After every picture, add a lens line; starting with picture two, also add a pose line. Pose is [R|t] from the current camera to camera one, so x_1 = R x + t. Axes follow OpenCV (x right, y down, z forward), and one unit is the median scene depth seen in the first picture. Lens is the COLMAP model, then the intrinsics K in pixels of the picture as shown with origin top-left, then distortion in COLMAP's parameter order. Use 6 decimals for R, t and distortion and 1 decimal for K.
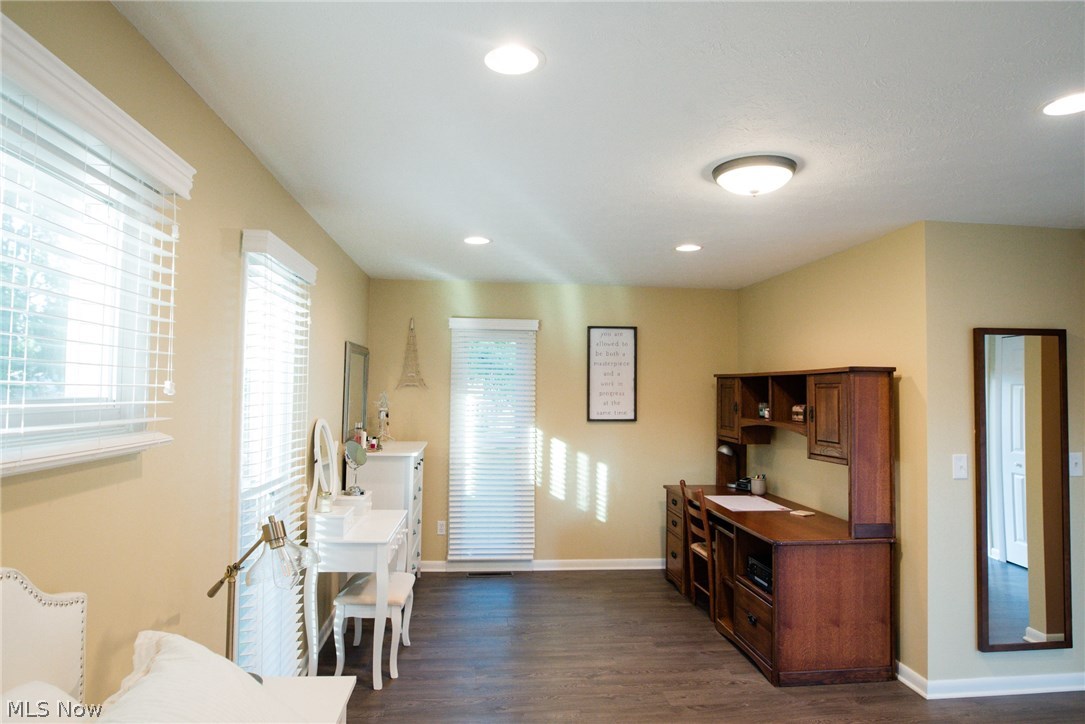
lens RADIAL K [[630.5, 0, 542.5], [0, 630.5, 362.0], [0, 0, 1]] dist [-0.021303, 0.001712]
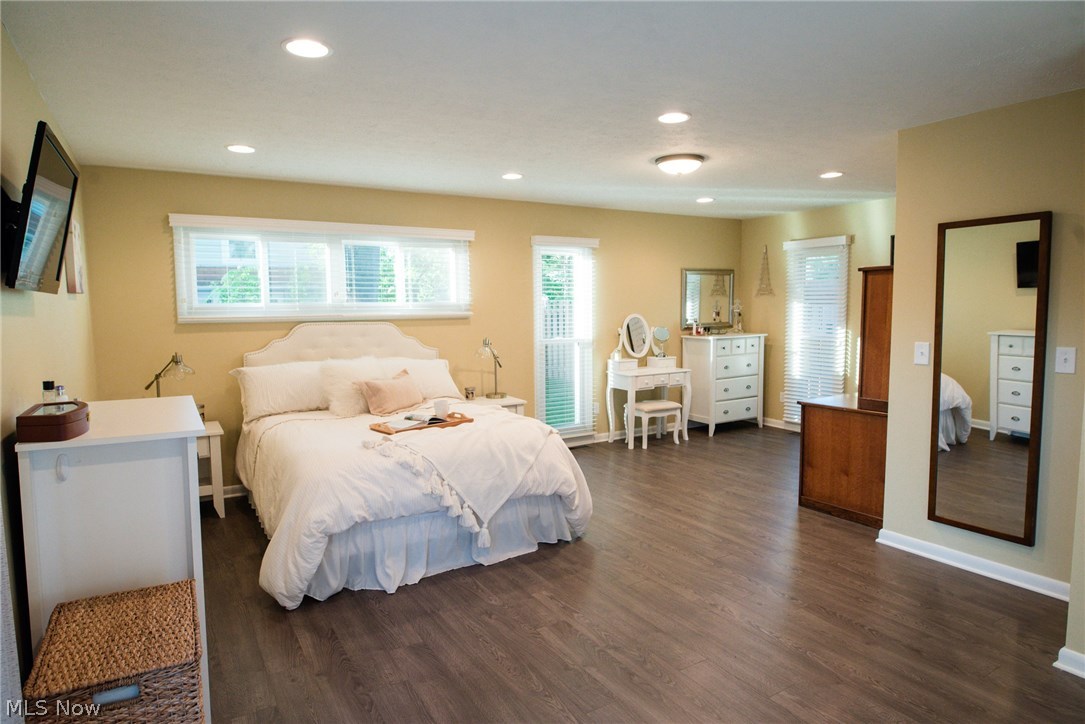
lens RADIAL K [[630.5, 0, 542.5], [0, 630.5, 362.0], [0, 0, 1]] dist [-0.021303, 0.001712]
pose [[0.428643, 0.065121, -0.901124, 1.339557], [0.056355, 0.993530, 0.098605, 0.034774], [0.901715, -0.093049, 0.422199, -0.068715]]
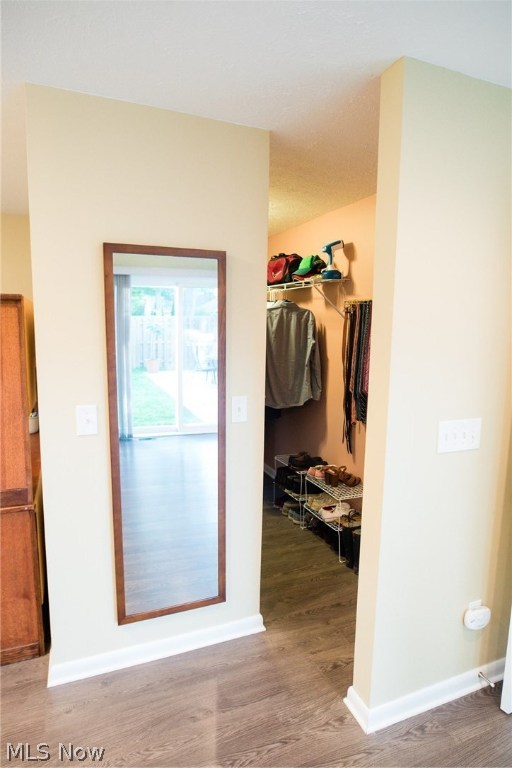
lens RADIAL K [[446.3, 0, 256.9], [0, 446.3, 393.3], [0, 0, 1]] dist [-0.021303, 0.001712]
pose [[0.956348, -0.033123, 0.290348, 0.691436], [-0.020987, 0.983205, 0.181291, 0.024125], [-0.291477, -0.179471, 0.939591, 0.391934]]
